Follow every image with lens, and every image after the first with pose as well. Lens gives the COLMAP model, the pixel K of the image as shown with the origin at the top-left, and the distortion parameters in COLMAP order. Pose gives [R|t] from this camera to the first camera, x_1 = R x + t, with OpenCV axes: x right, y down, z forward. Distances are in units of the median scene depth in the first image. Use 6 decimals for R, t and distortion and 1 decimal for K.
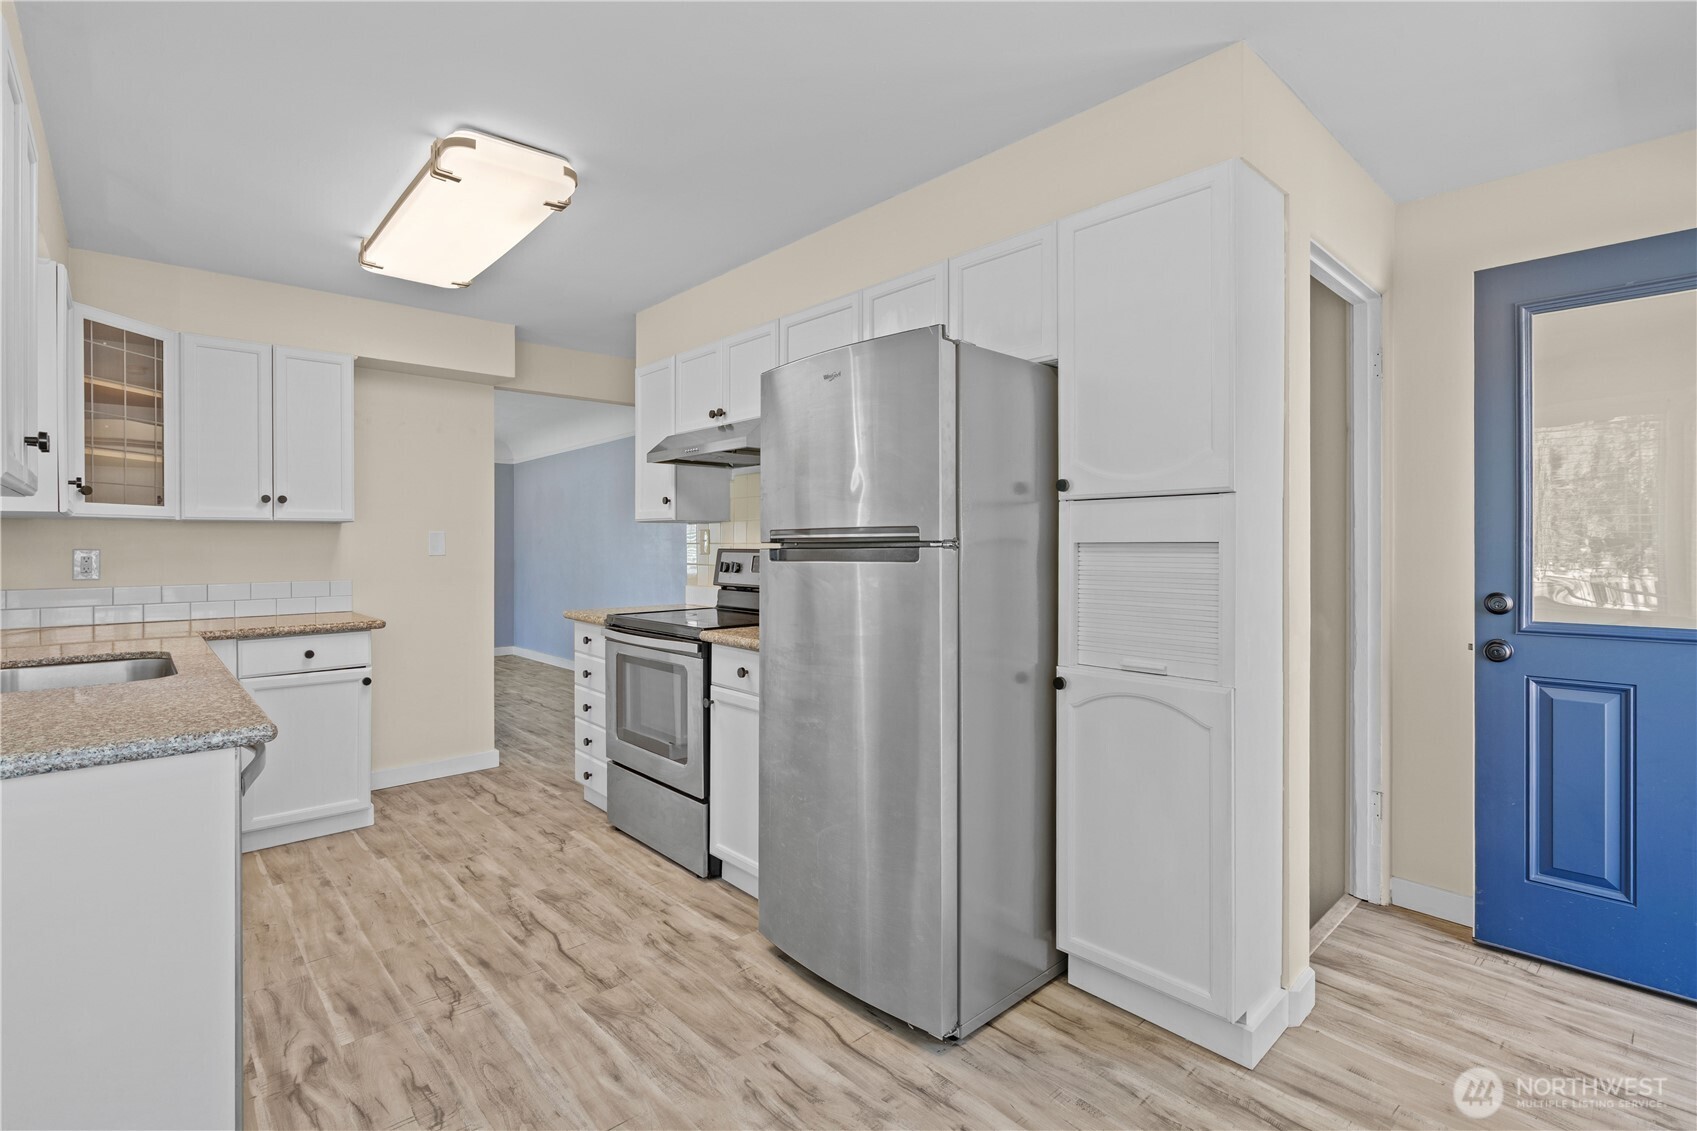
lens RADIAL K [[781.2, 0, 845.0], [0, 781.2, 553.0], [0, 0, 1]] dist [-0.007367, 0.003296]
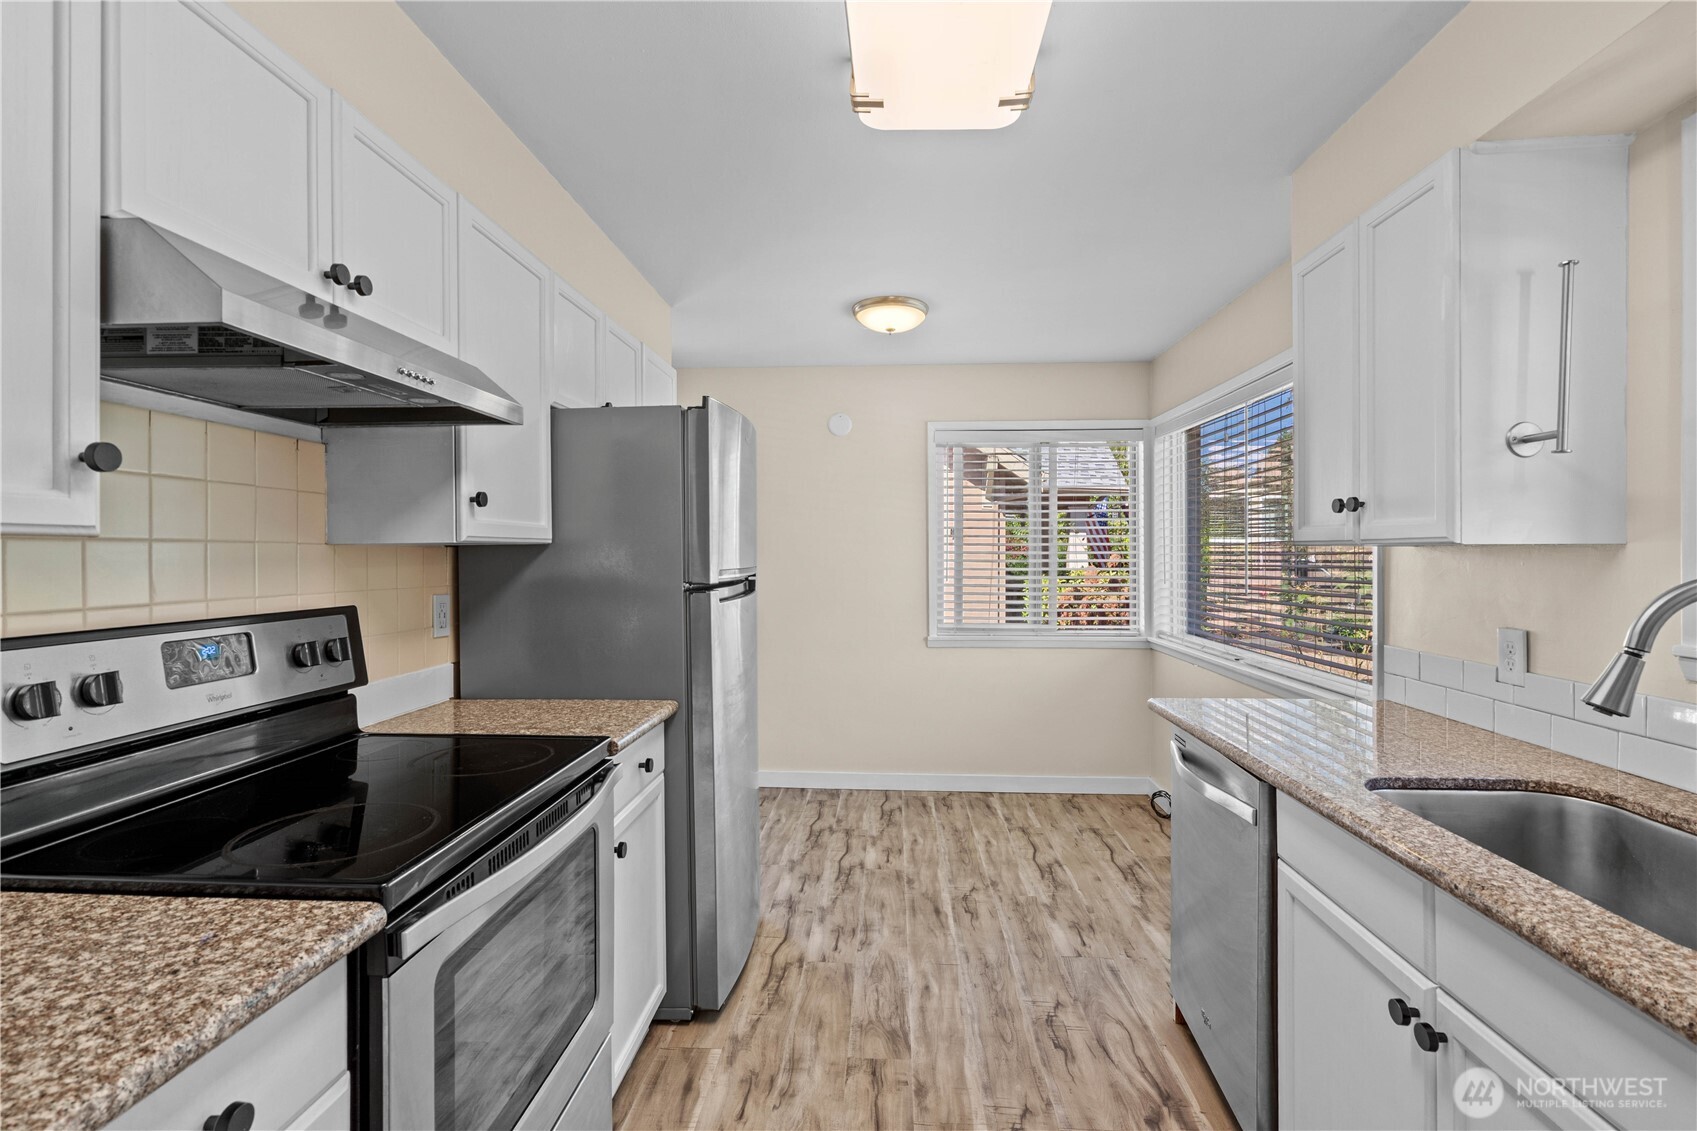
lens RADIAL K [[781.2, 0, 845.4], [0, 781.2, 556.5], [0, 0, 1]] dist [-0.007367, 0.003296]
pose [[-0.691594, 0.000990, 0.722286, -0.631937], [0.013778, 0.999835, 0.011822, -0.037799], [-0.722155, 0.018127, -0.691494, 1.098451]]
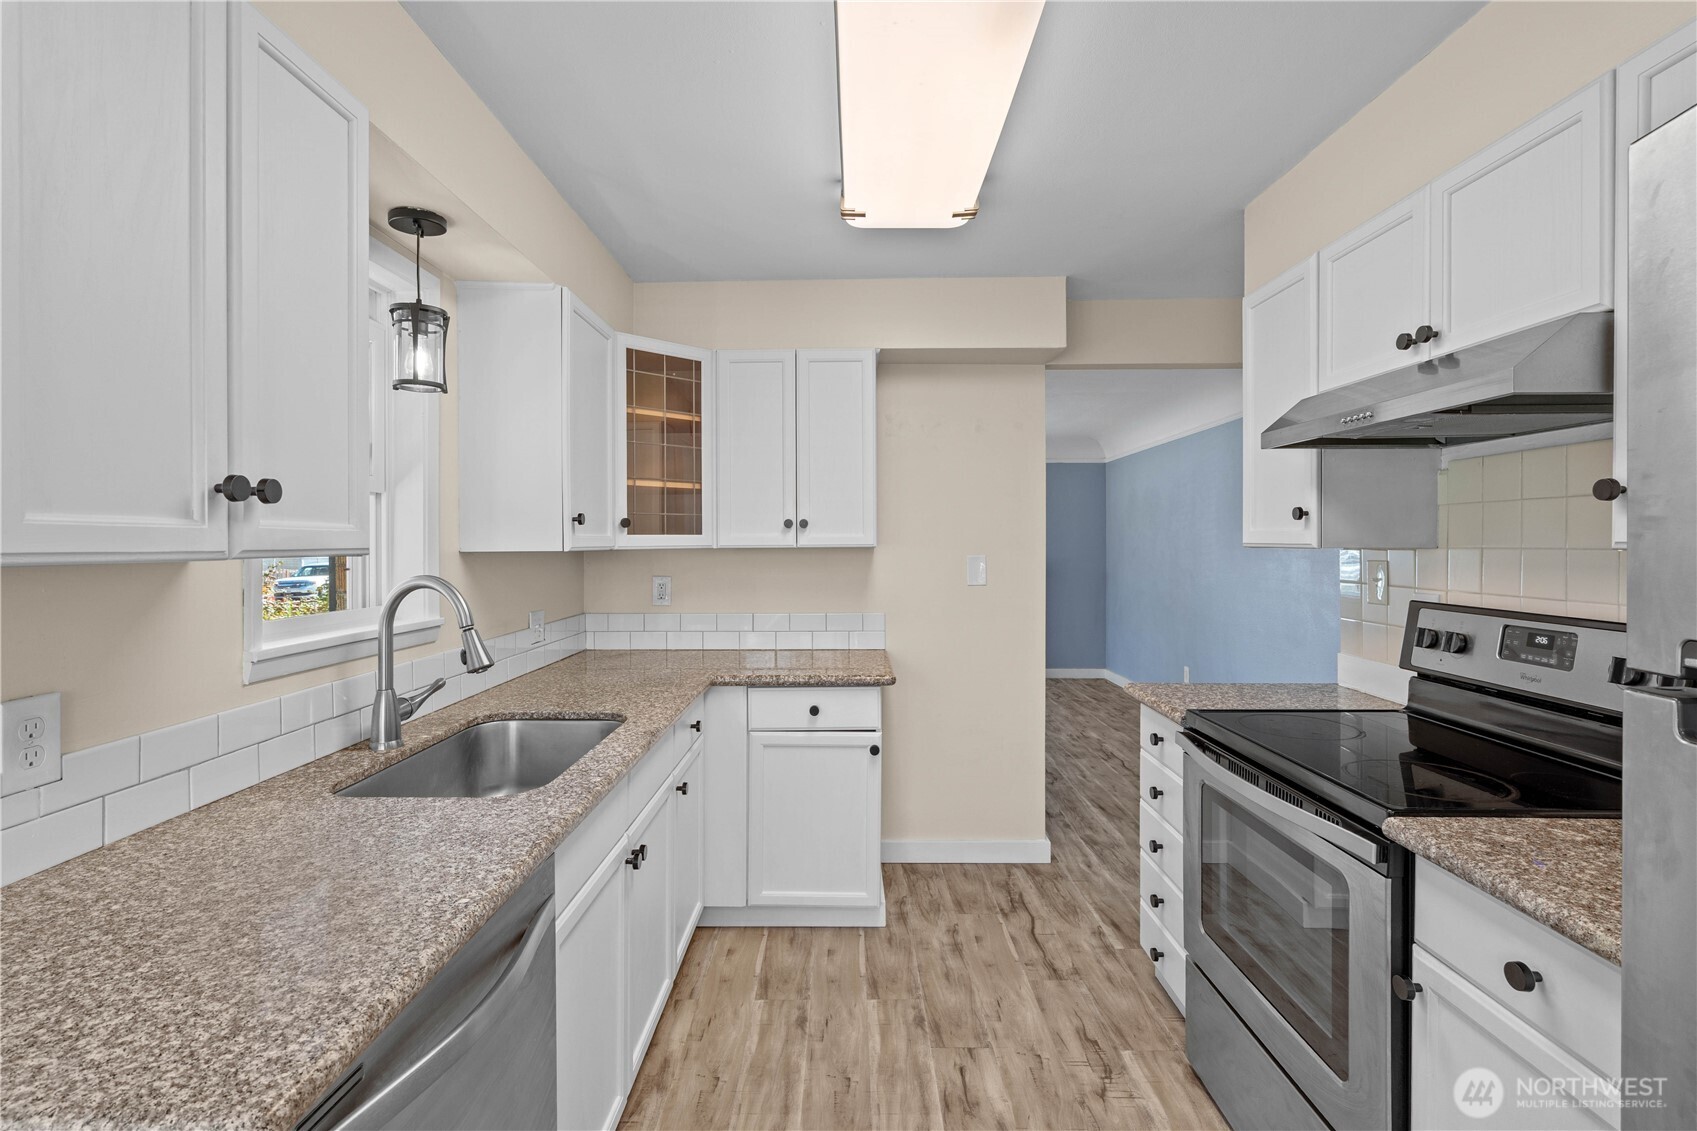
lens RADIAL K [[781.2, 0, 835.3], [0, 781.2, 536.3], [0, 0, 1]] dist [-0.007367, 0.003296]
pose [[0.721467, -0.002569, -0.692444, -0.088644], [-0.008464, 0.999886, -0.012528, -0.044740], [0.692397, 0.014900, 0.721363, 0.395339]]
